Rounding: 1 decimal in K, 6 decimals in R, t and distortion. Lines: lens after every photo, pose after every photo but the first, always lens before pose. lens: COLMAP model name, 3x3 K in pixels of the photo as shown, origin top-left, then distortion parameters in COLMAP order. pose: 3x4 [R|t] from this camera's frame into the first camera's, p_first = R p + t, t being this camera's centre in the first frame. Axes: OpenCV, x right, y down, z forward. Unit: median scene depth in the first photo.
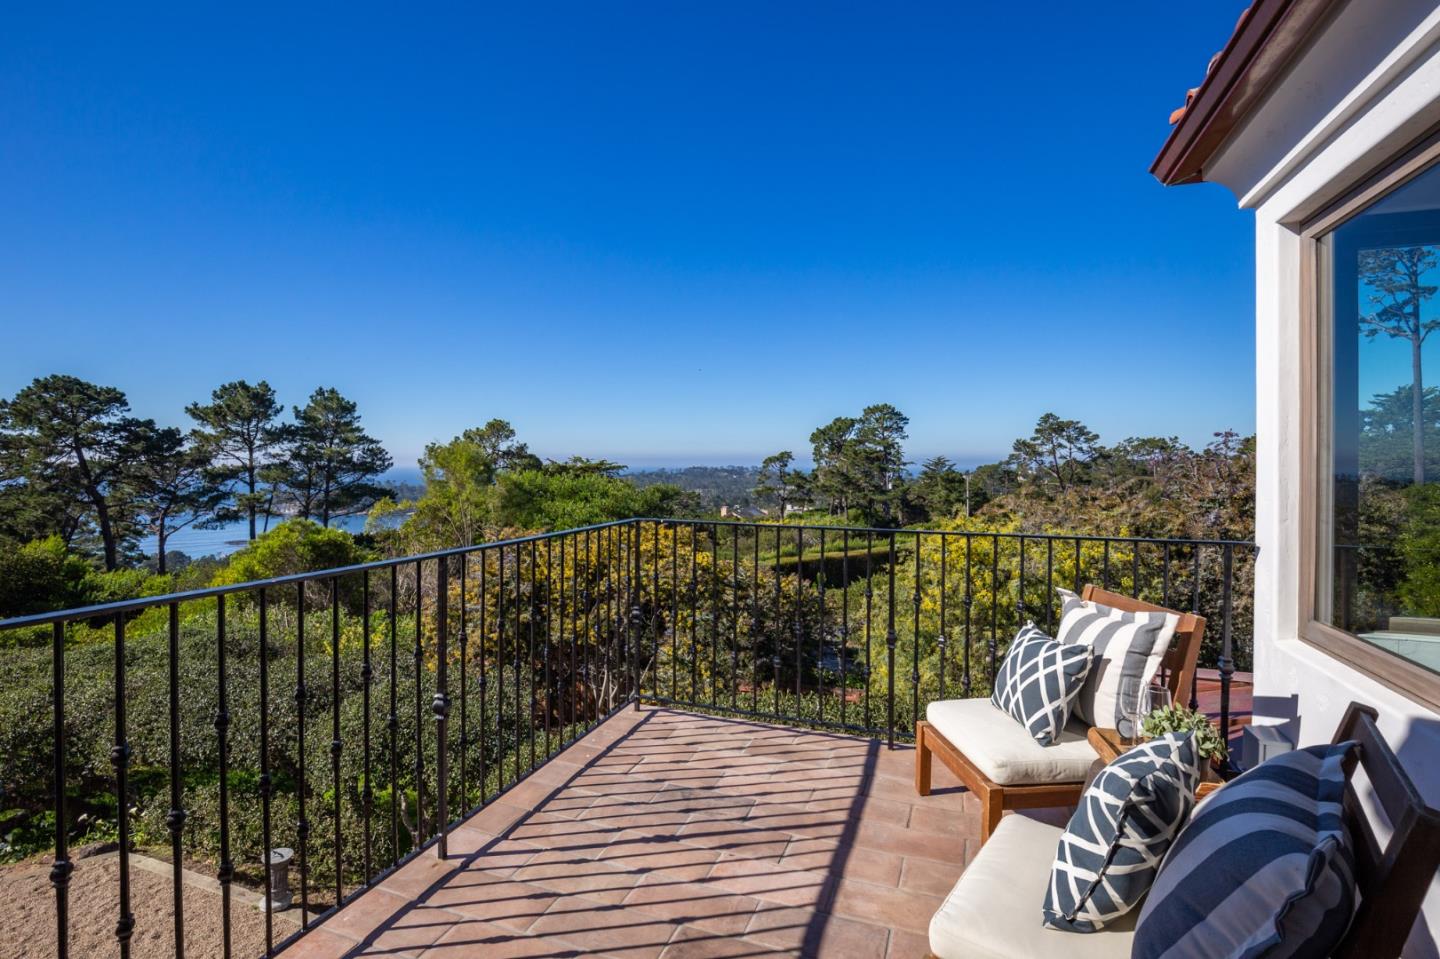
lens RADIAL K [[687.4, 0, 720.0], [0, 687.4, 479.5], [0, 0, 1]] dist [-0.026449, -0.000024]
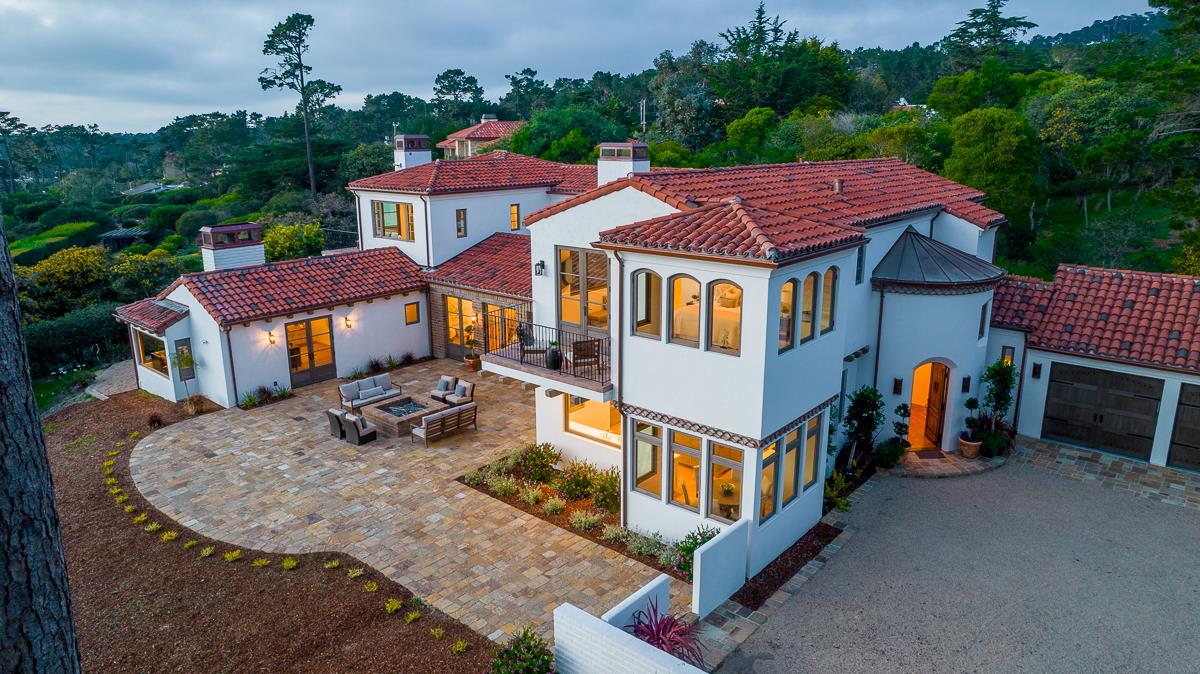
lens RADIAL K [[768.9, 0, 612.6], [0, 768.9, 336.0], [0, 0, 1]] dist [-0.060839, 0.047660]
pose [[0.344416, -0.239588, 0.907731, -0.207978], [0.024071, 0.968824, 0.246580, -0.023399], [-0.938509, -0.063076, 0.339445, -0.154268]]
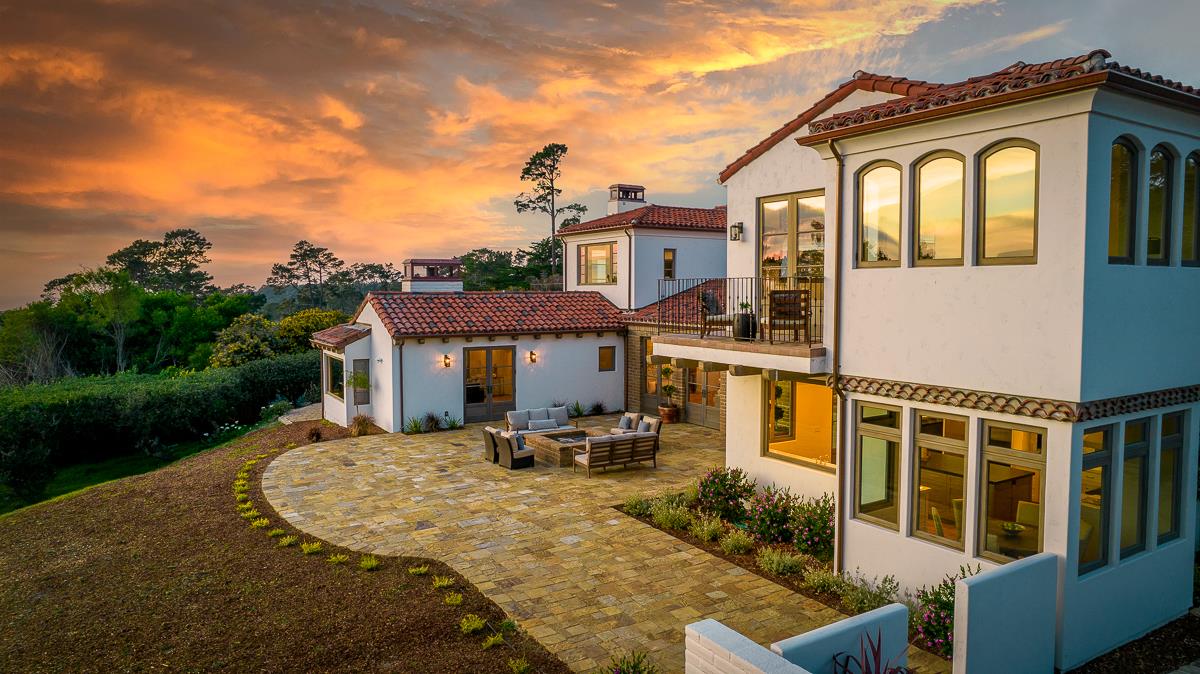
lens RADIAL K [[768.9, 0, 612.6], [0, 768.9, 336.0], [0, 0, 1]] dist [-0.060839, 0.047660]
pose [[0.616207, -0.052431, 0.785837, -0.179573], [0.021576, 0.998531, 0.049703, 0.006423], [-0.787289, -0.013672, 0.616433, -0.146543]]
